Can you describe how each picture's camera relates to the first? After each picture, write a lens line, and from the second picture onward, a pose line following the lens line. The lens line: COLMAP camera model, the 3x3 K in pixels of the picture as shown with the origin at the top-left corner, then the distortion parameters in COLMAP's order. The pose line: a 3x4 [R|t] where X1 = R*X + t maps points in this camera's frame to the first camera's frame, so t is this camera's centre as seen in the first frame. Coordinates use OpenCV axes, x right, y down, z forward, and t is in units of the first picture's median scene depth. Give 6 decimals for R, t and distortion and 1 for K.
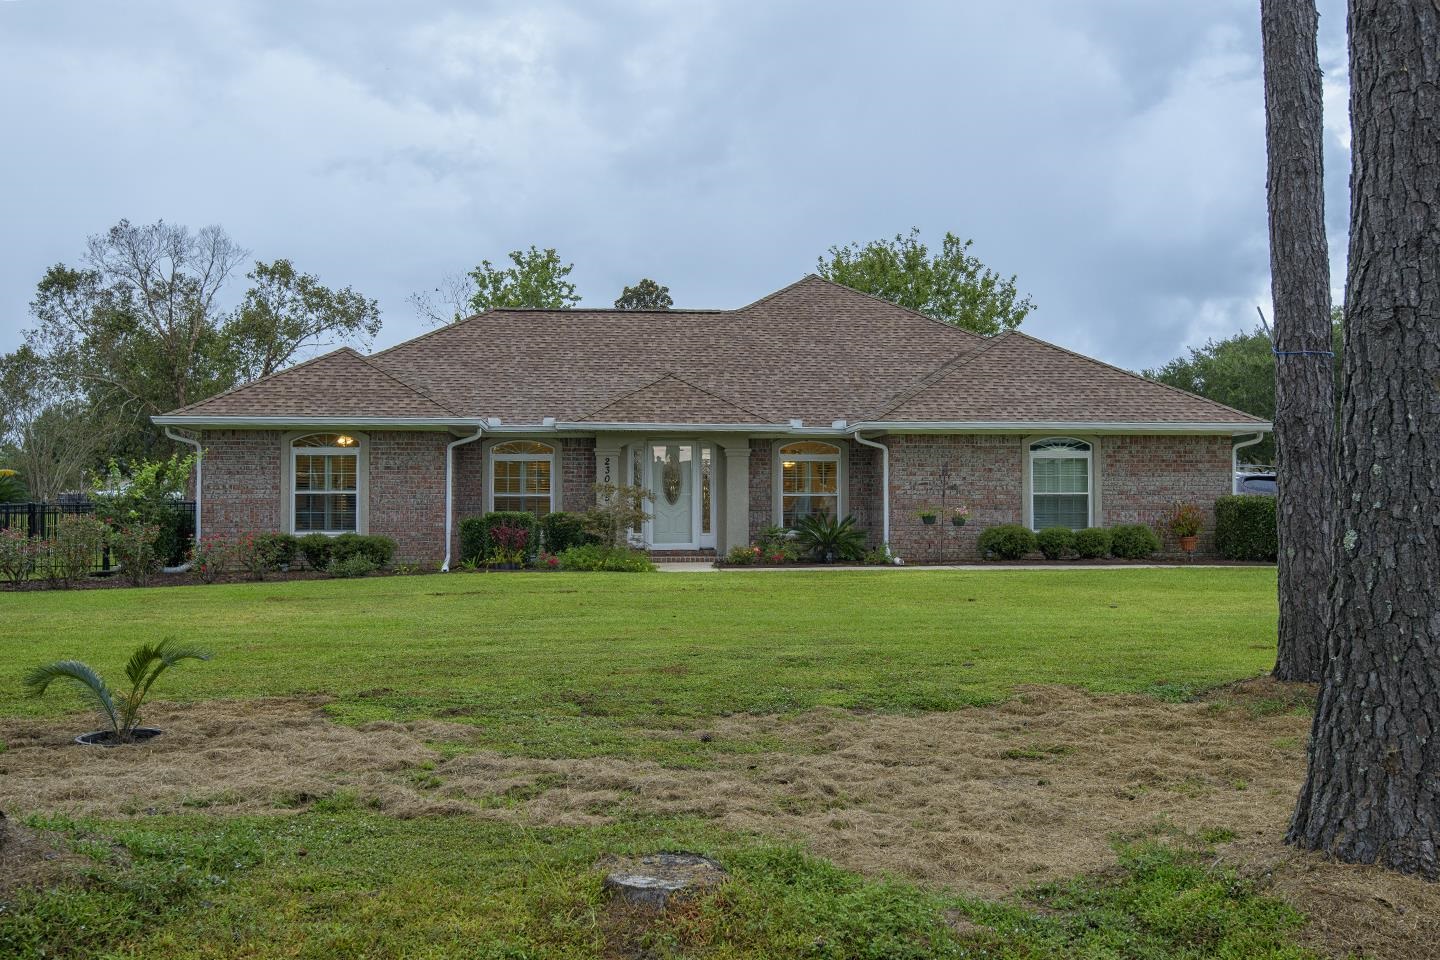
lens RADIAL K [[1432.3, 0, 720.0], [0, 1432.3, 480.0], [0, 0, 1]] dist [0.002357, 0.000597]
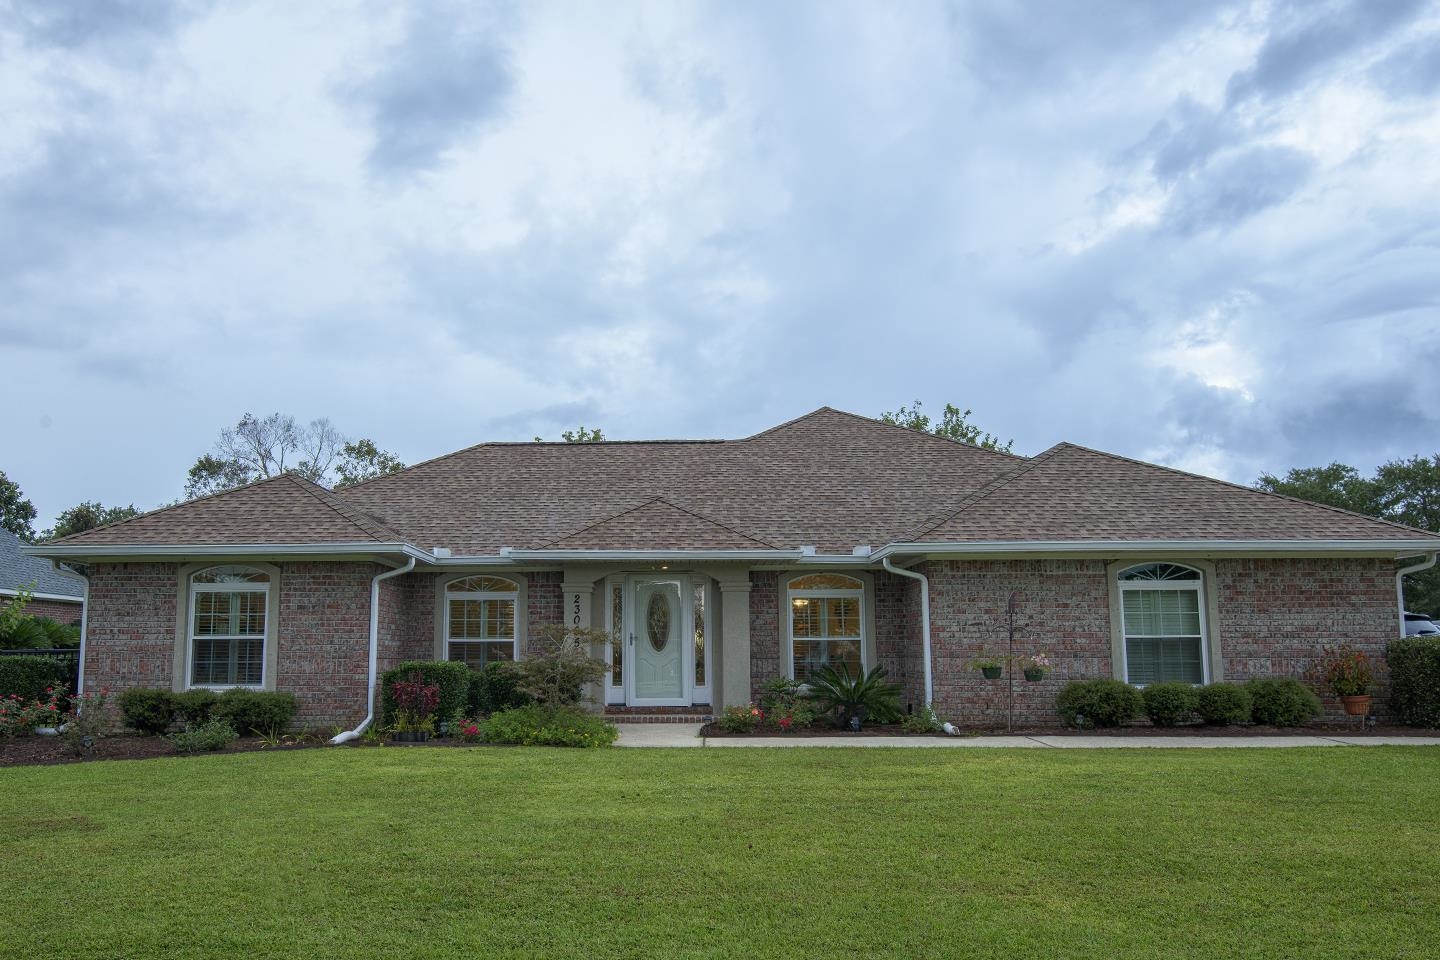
lens RADIAL K [[984.8, 0, 629.1], [0, 984.8, 540.9], [0, 0, 1]] dist [0.017709, -0.035799]
pose [[0.990915, -0.015803, -0.133557, 0.027888], [0.003632, 0.995855, -0.090885, 0.005506], [0.134440, 0.089575, 0.986865, 0.437751]]
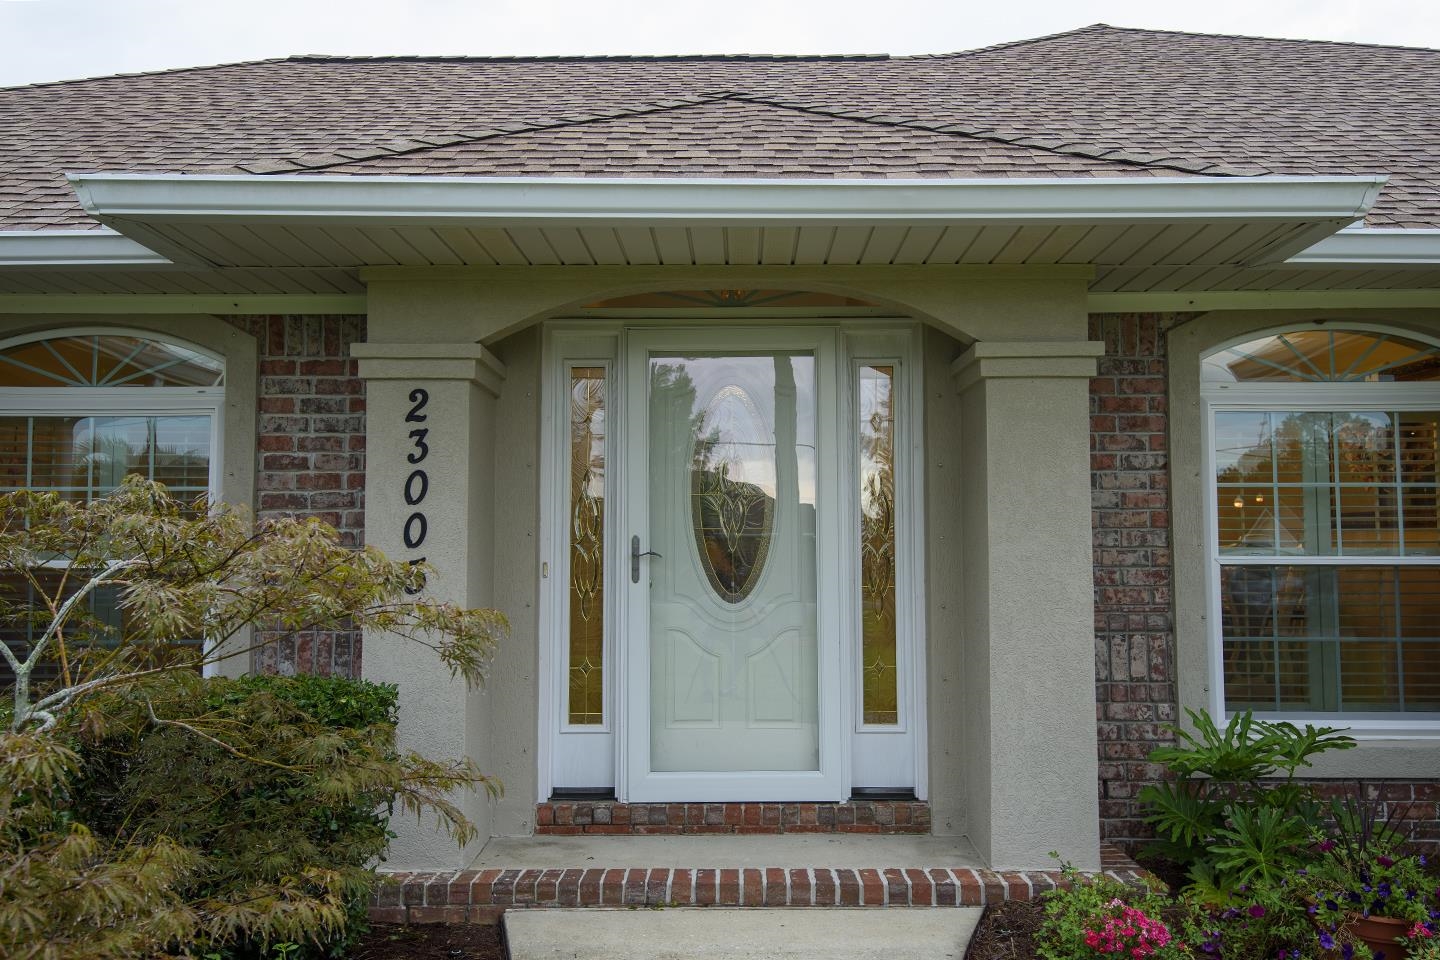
lens RADIAL K [[1146.4, 0, 720.0], [0, 1146.4, 480.0], [0, 0, 1]] dist [0.000720, 0.000171]
pose [[0.995034, -0.005939, -0.099358, -0.017357], [0.002655, 0.999447, -0.033158, 0.003685], [0.099500, 0.032729, 0.994499, 0.835974]]
